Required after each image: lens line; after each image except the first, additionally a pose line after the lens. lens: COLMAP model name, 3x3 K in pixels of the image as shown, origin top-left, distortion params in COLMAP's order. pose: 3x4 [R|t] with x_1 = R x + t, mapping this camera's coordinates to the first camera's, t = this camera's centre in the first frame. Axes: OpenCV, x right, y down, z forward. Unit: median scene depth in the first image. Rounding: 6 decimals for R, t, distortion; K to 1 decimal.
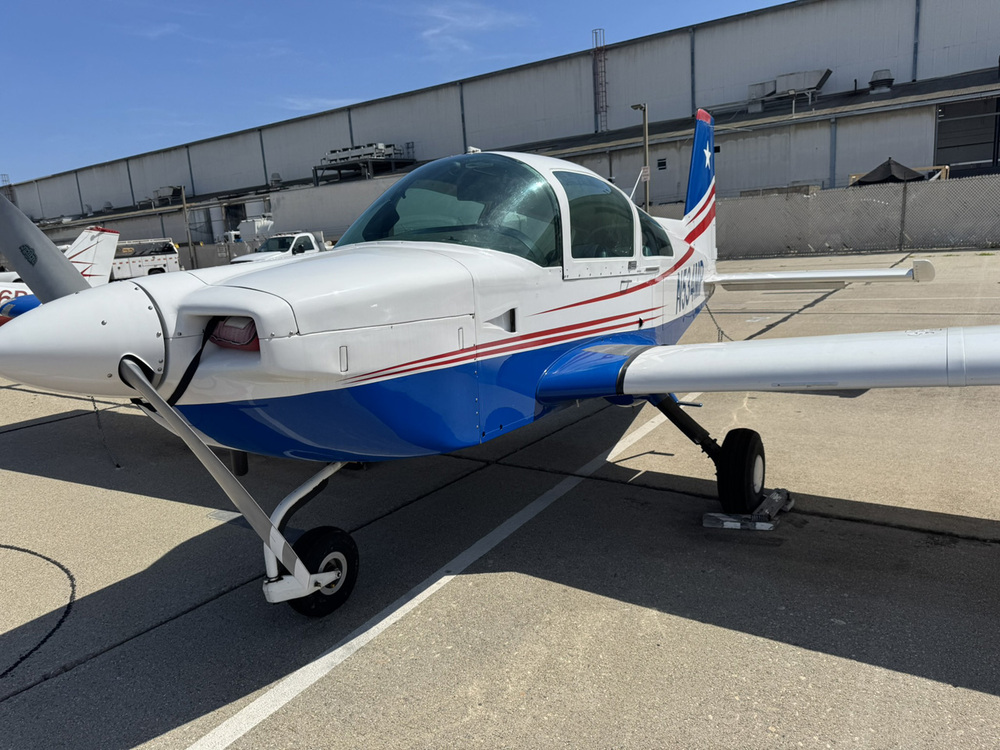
lens RADIAL K [[711.7, 0, 500.0], [0, 711.7, 375.0], [0, 0, 1]] dist [0.035235, -0.048018]
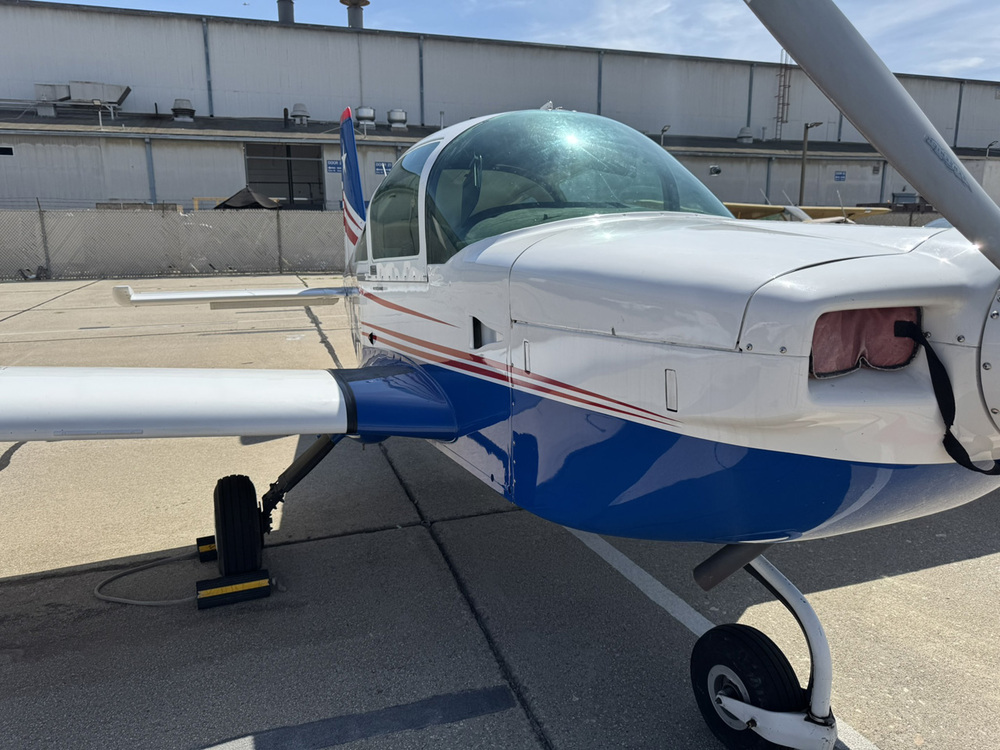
lens RADIAL K [[711.7, 0, 500.0], [0, 711.7, 375.0], [0, 0, 1]] dist [0.035235, -0.048018]
pose [[0.583072, -0.093527, 0.807019, -0.073879], [0.120995, 0.992270, 0.027578, -0.005901], [-0.803360, 0.081565, 0.589882, 0.061115]]
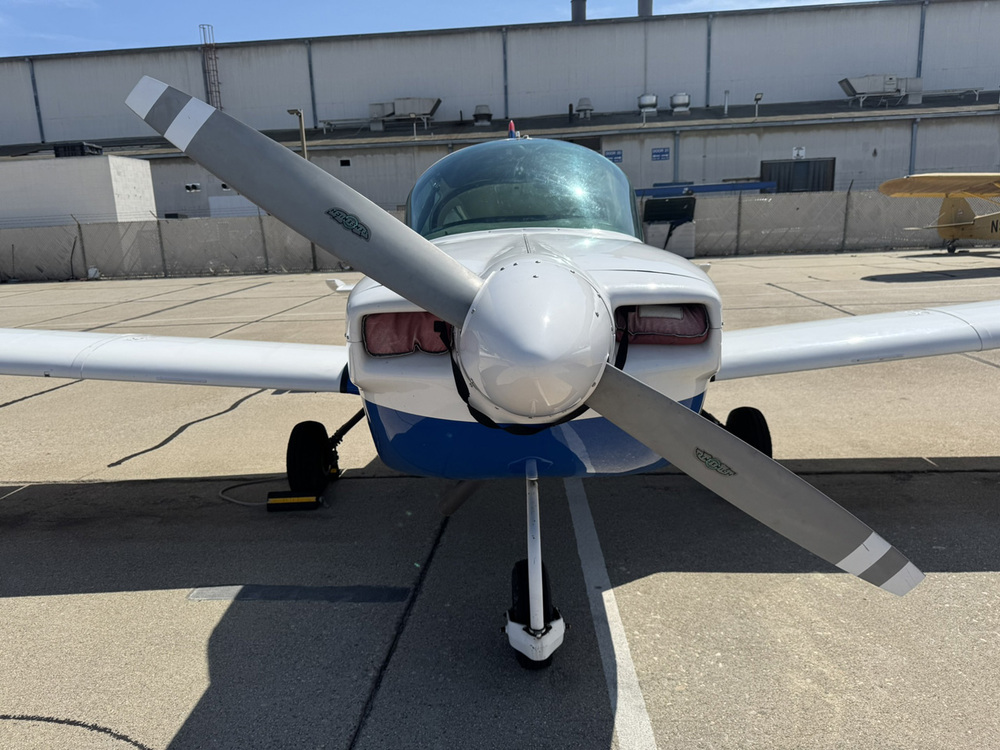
lens RADIAL K [[706.8, 0, 500.0], [0, 706.8, 375.0], [0, 0, 1]] dist [0.033526, -0.049024]
pose [[0.857169, -0.071556, 0.510041, -0.056912], [0.078644, 0.996873, 0.007688, -0.001652], [-0.508996, 0.033522, 0.860116, 0.023097]]
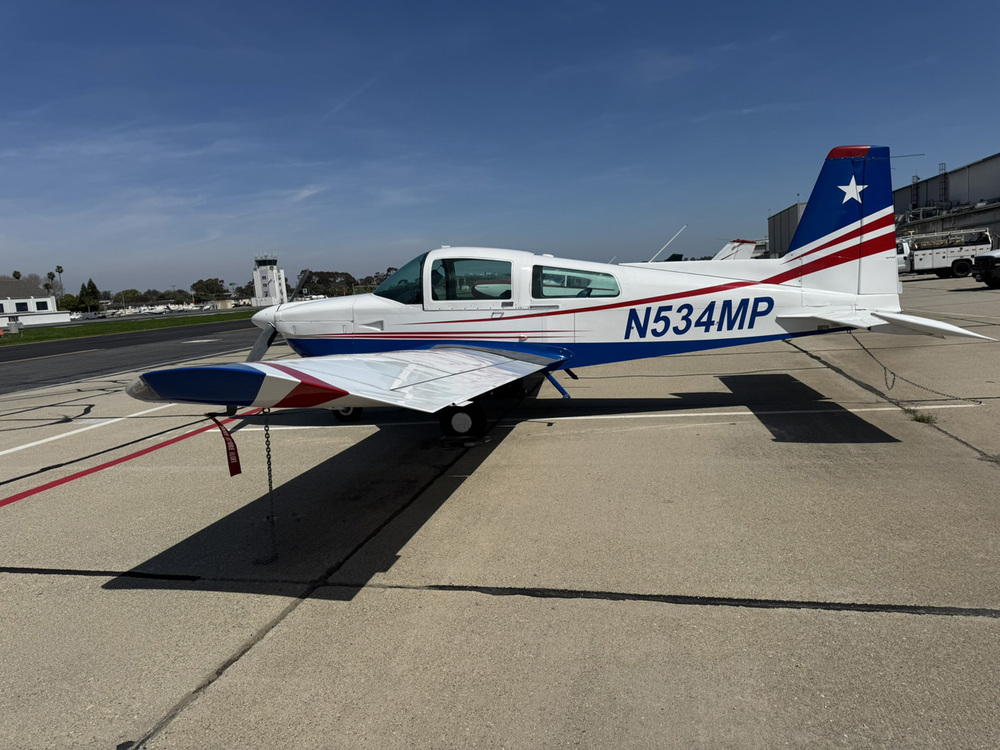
lens RADIAL K [[711.7, 0, 500.0], [0, 711.7, 375.0], [0, 0, 1]] dist [0.035235, -0.048018]
pose [[0.360869, 0.158310, -0.919082, 0.205027], [-0.131379, 0.984289, 0.117957, -0.021093], [0.923317, 0.078181, 0.375998, 0.038526]]
